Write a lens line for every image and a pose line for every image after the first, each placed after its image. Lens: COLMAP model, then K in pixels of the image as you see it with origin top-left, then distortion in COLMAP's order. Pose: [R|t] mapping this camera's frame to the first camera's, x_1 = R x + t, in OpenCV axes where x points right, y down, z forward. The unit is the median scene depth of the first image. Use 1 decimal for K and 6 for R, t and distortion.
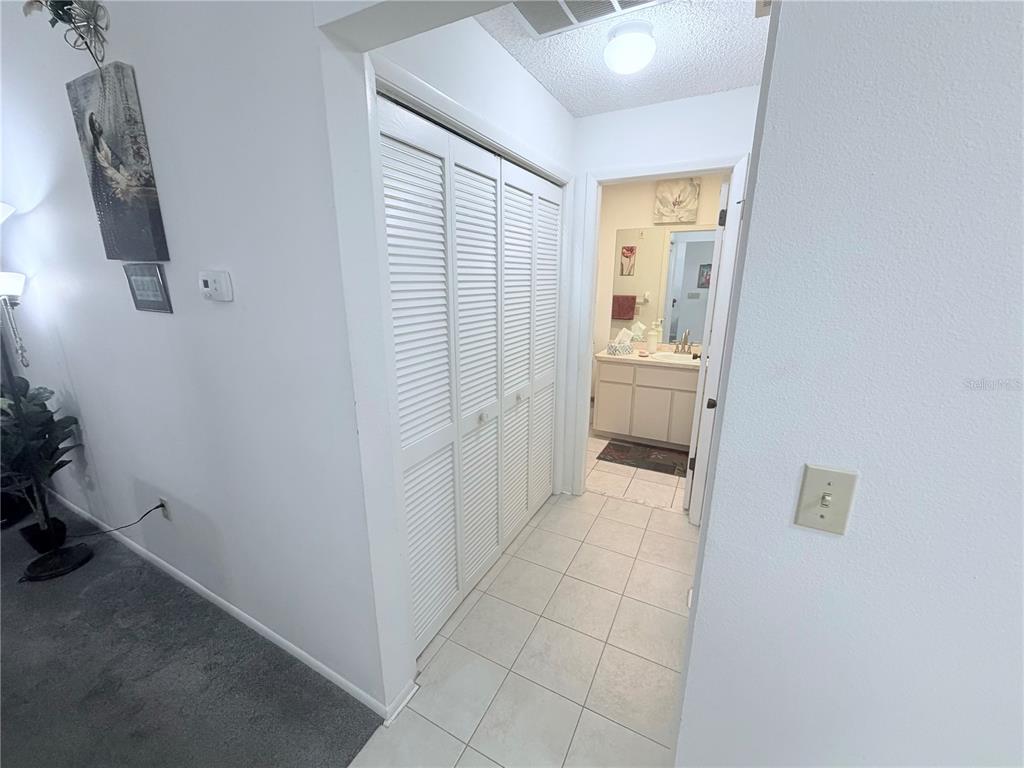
lens RADIAL K [[408.9, 0, 509.6], [0, 408.9, 382.3], [0, 0, 1]] dist [-0.000025, 0.000113]
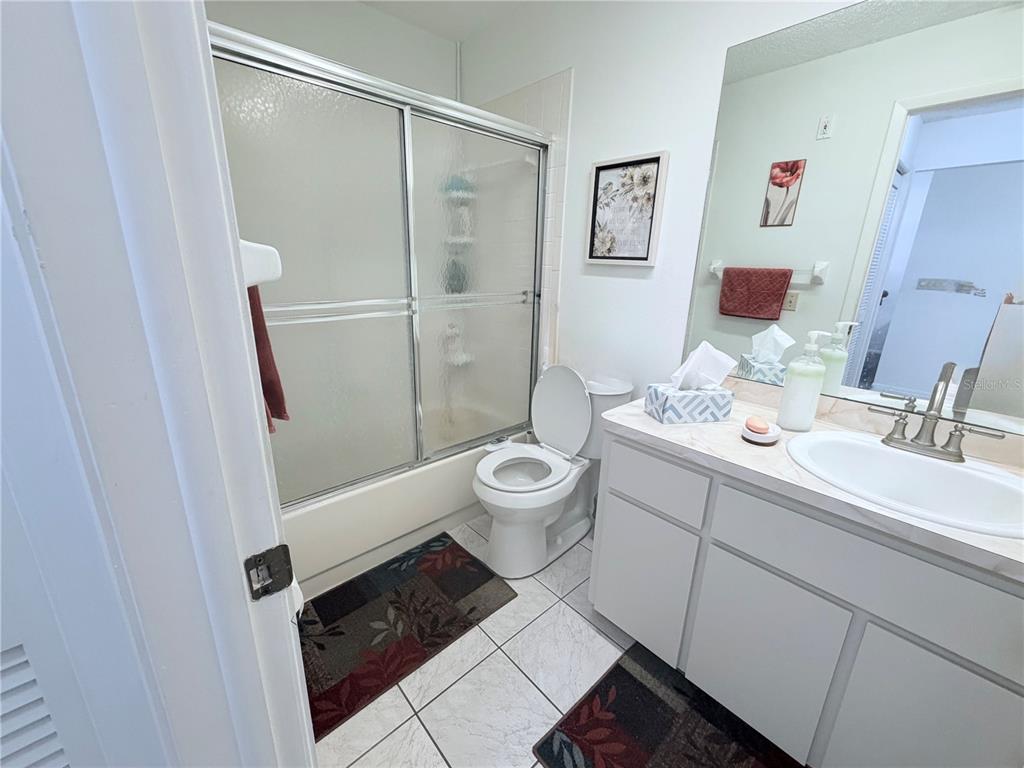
lens RADIAL K [[408.9, 0, 509.6], [0, 408.9, 382.3], [0, 0, 1]] dist [-0.000025, 0.000113]
pose [[0.939035, 0.114205, -0.324301, 0.182284], [-0.106144, 0.993442, 0.042502, -0.074059], [0.327028, -0.005488, 0.944999, 0.480359]]
